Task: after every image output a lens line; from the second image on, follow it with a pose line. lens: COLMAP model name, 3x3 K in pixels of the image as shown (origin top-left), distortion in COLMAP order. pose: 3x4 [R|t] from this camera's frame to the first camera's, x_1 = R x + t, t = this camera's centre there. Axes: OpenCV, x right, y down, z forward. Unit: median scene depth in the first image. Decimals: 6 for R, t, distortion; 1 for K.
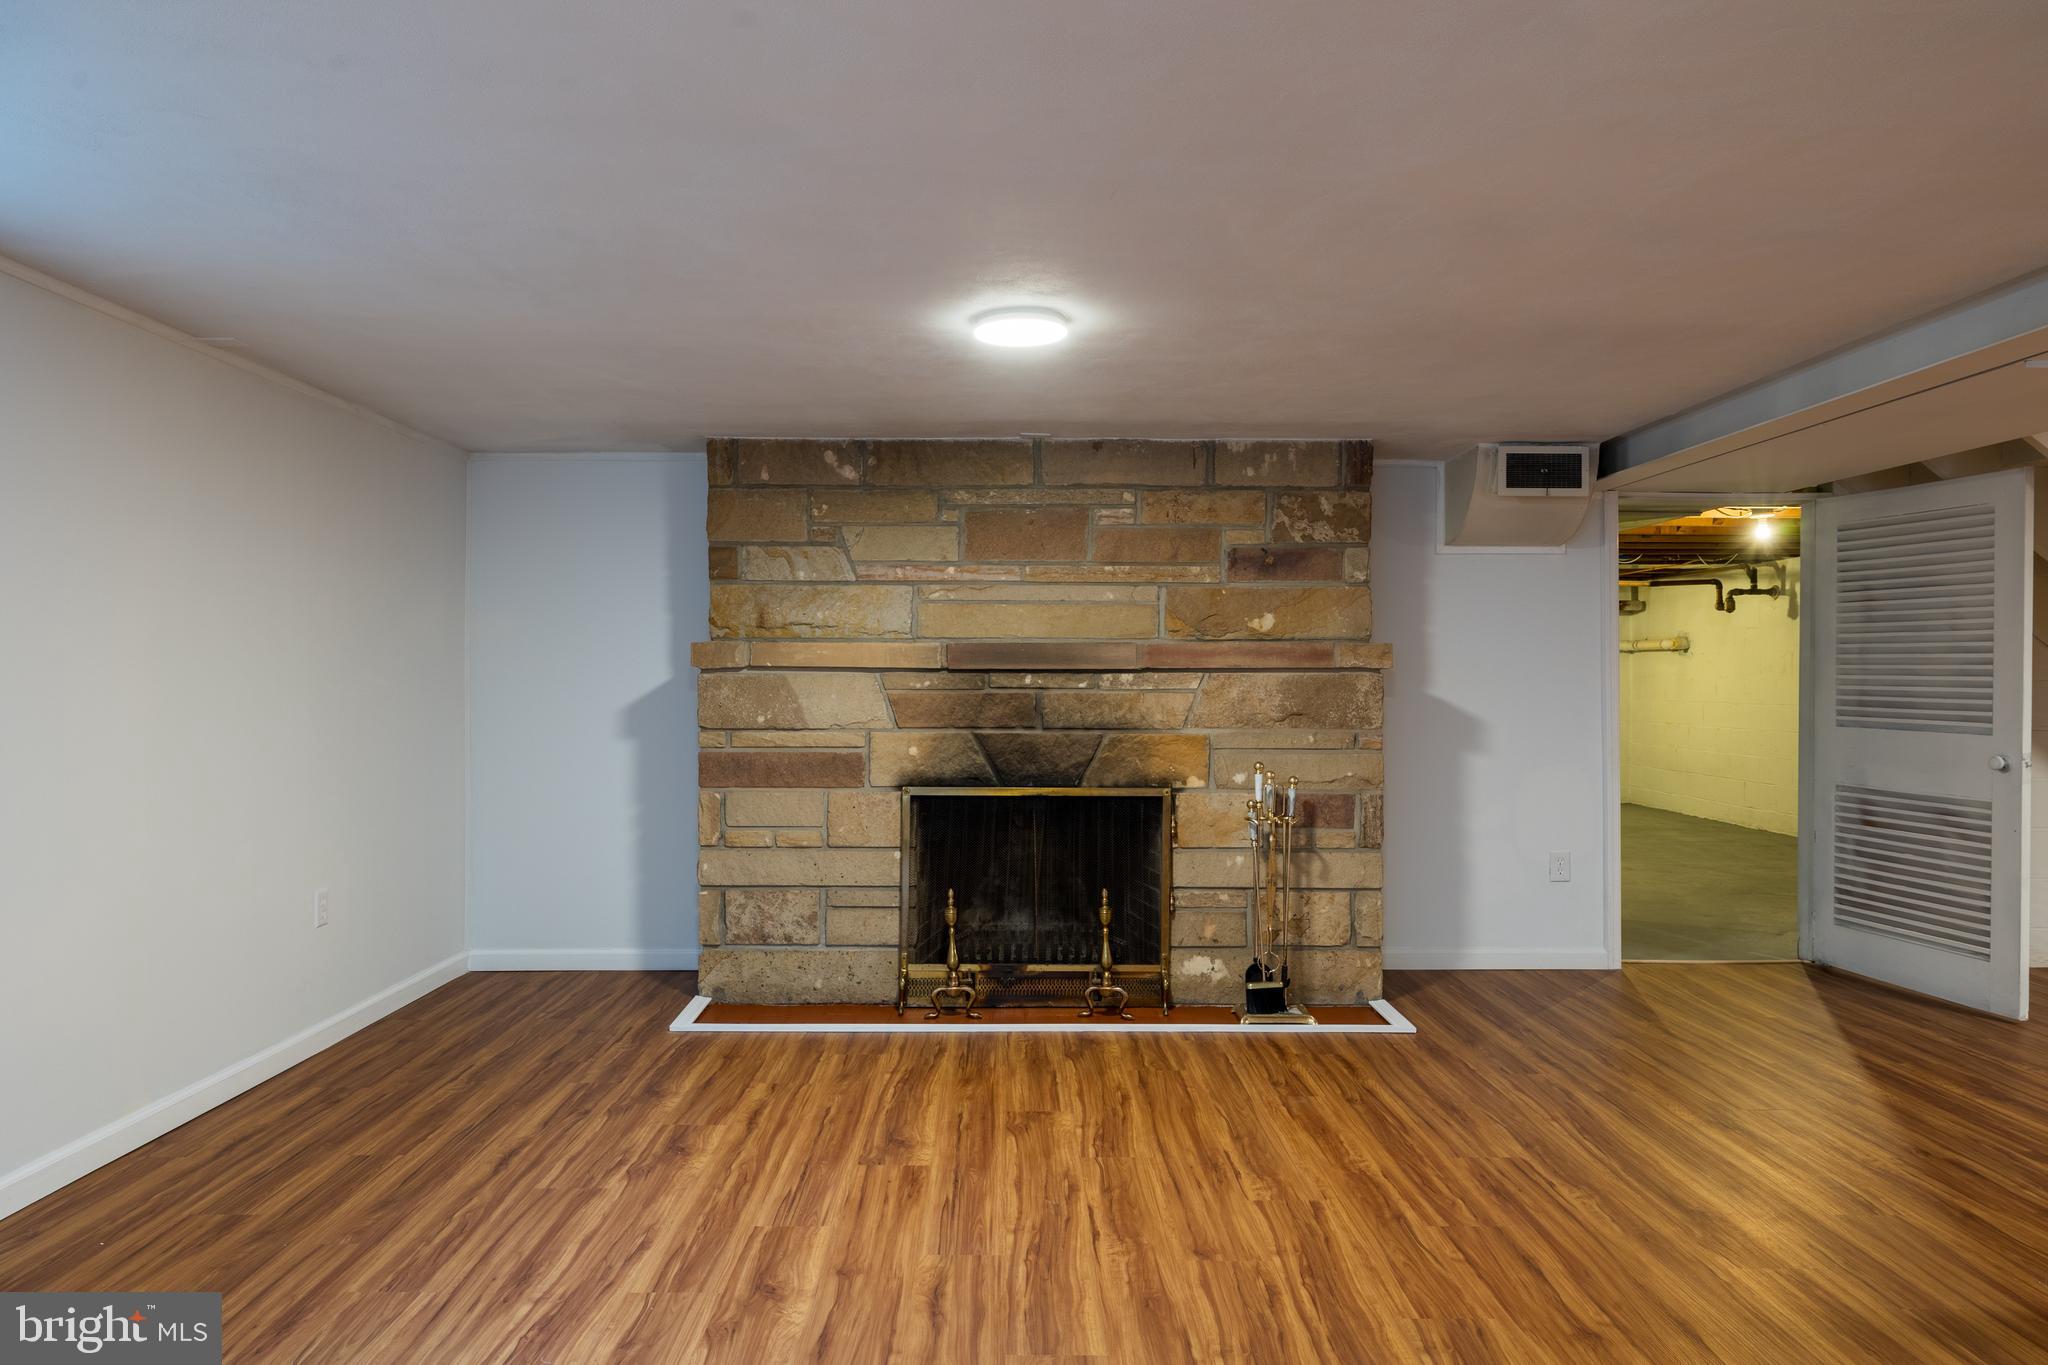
lens RADIAL K [[1177.8, 0, 1023.9], [0, 1177.8, 679.9], [0, 0, 1]] dist [0.009316, 0.000526]
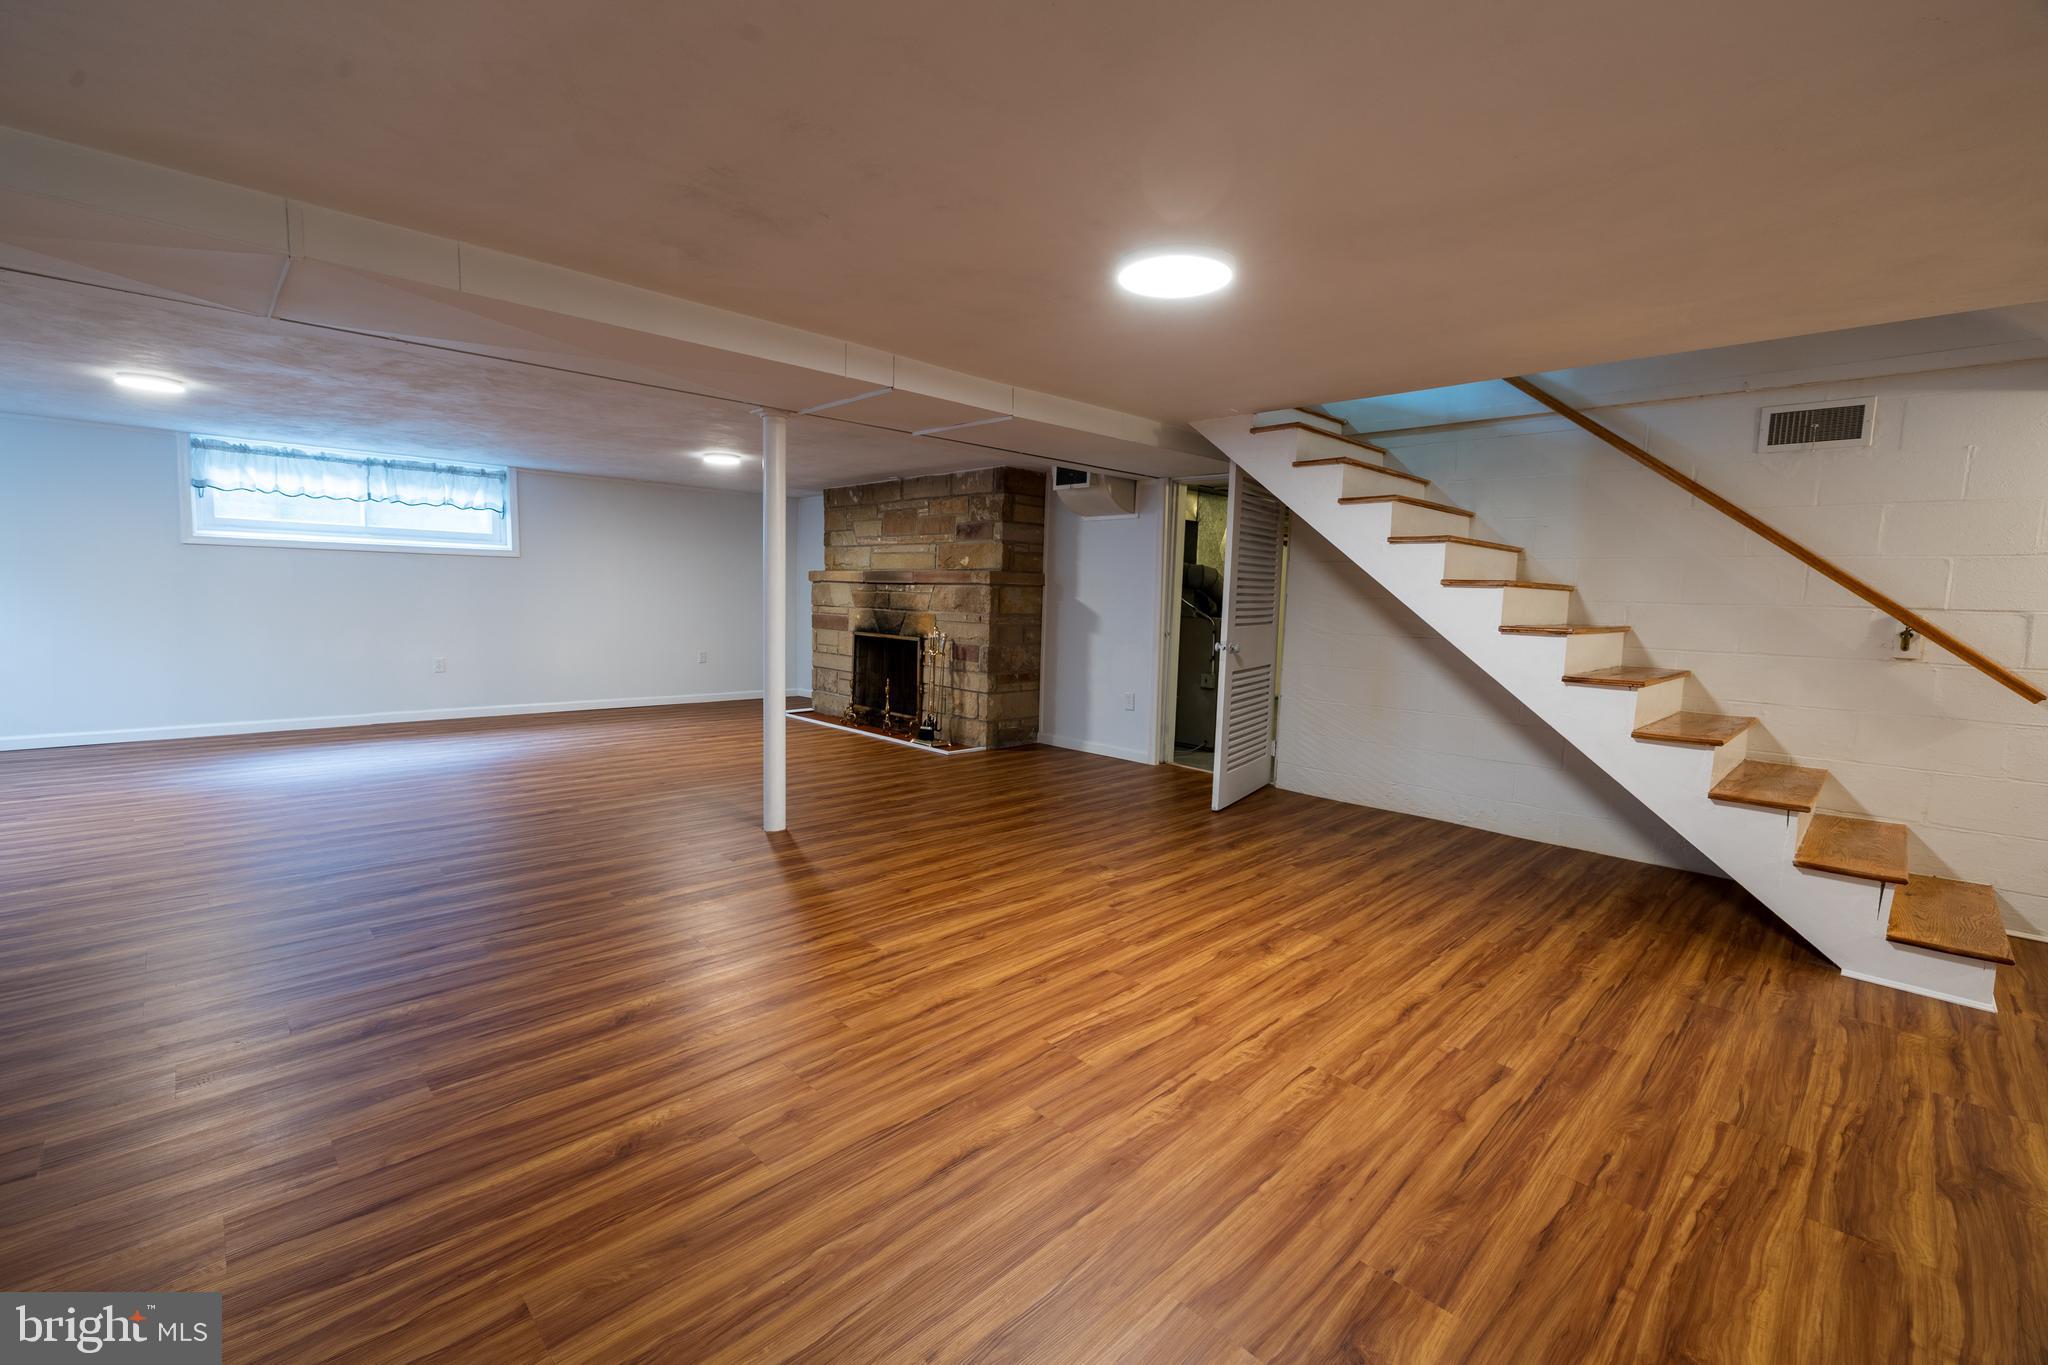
lens RADIAL K [[883.4, 0, 1015.6], [0, 883.4, 687.9], [0, 0, 1]] dist [0.004317, -0.000447]
pose [[0.686862, 0.092583, -0.720867, 1.427164], [-0.032816, 0.994792, 0.096496, 0.020223], [0.726047, -0.042623, 0.686323, -0.005440]]
